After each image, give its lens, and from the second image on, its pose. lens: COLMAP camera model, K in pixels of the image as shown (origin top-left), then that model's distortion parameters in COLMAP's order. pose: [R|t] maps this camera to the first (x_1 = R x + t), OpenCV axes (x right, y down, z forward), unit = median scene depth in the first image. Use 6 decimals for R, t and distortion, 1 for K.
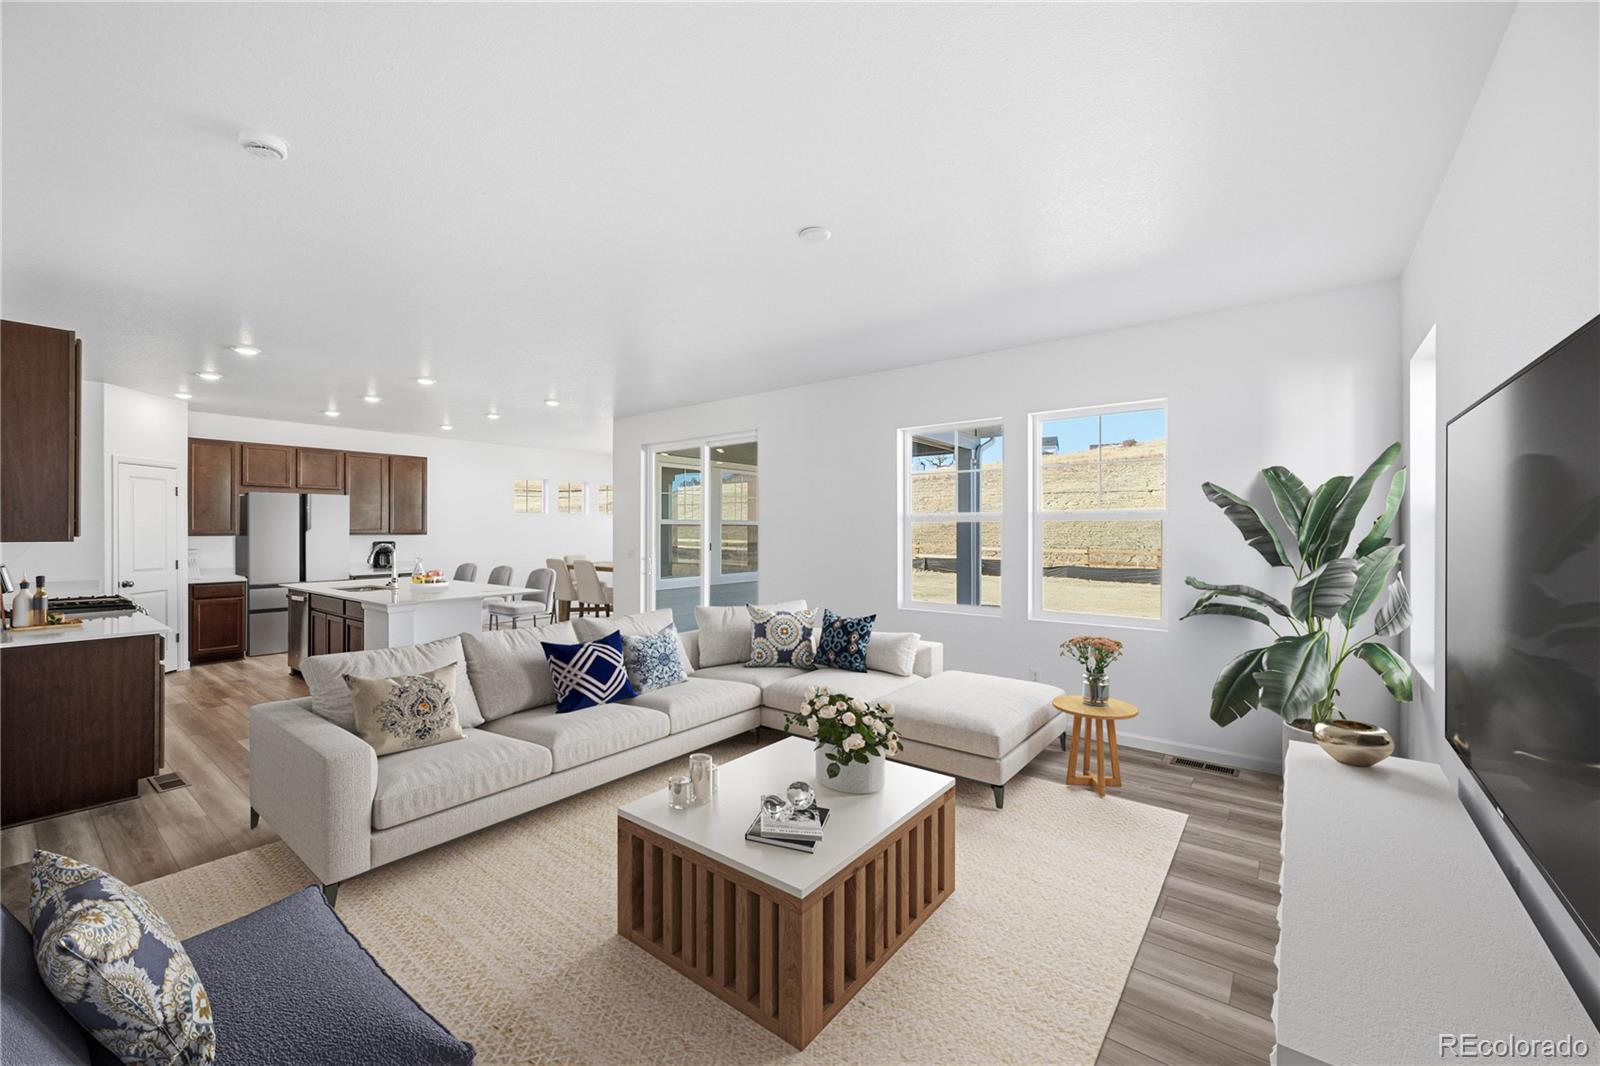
lens RADIAL K [[639.3, 0, 797.0], [0, 639.3, 529.9], [0, 0, 1]] dist [0.001392, 0.000088]
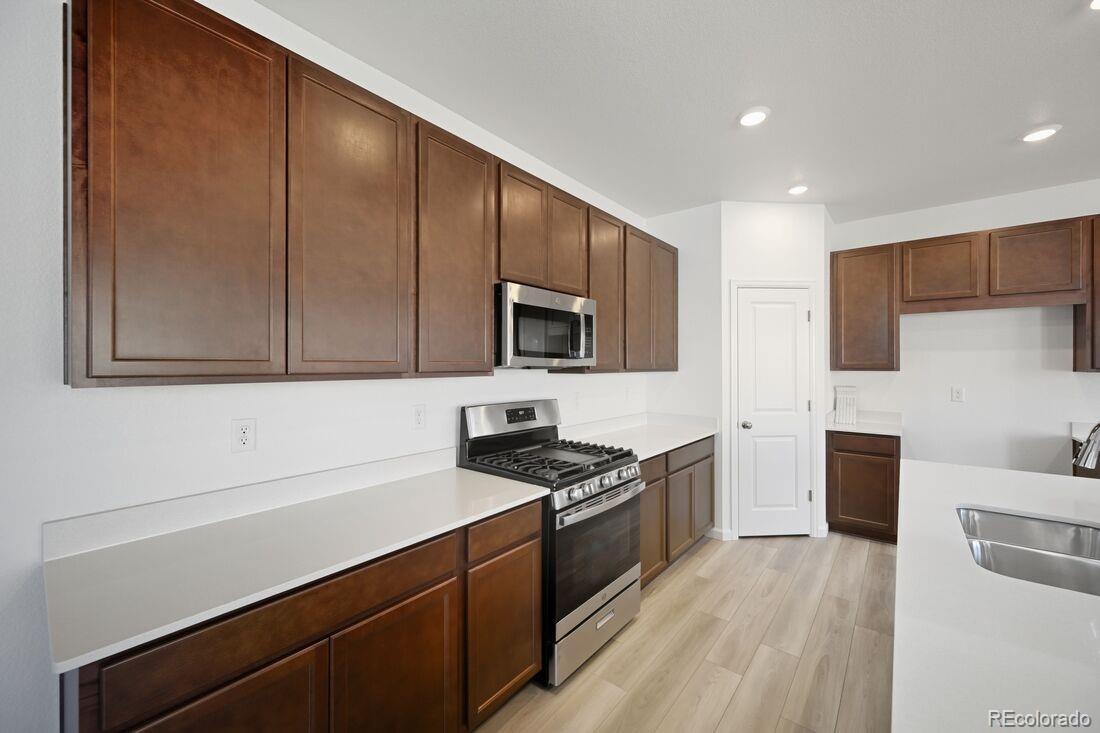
lens RADIAL K [[431.1, 0, 550.0], [0, 431.1, 366.5], [0, 0, 1]] dist [-0.000129, 0.000079]
pose [[-0.018516, 0.000317, -0.999829, -0.492164], [0.005176, 0.999987, 0.000221, 0.002830], [0.999815, -0.005171, -0.018517, 0.808097]]
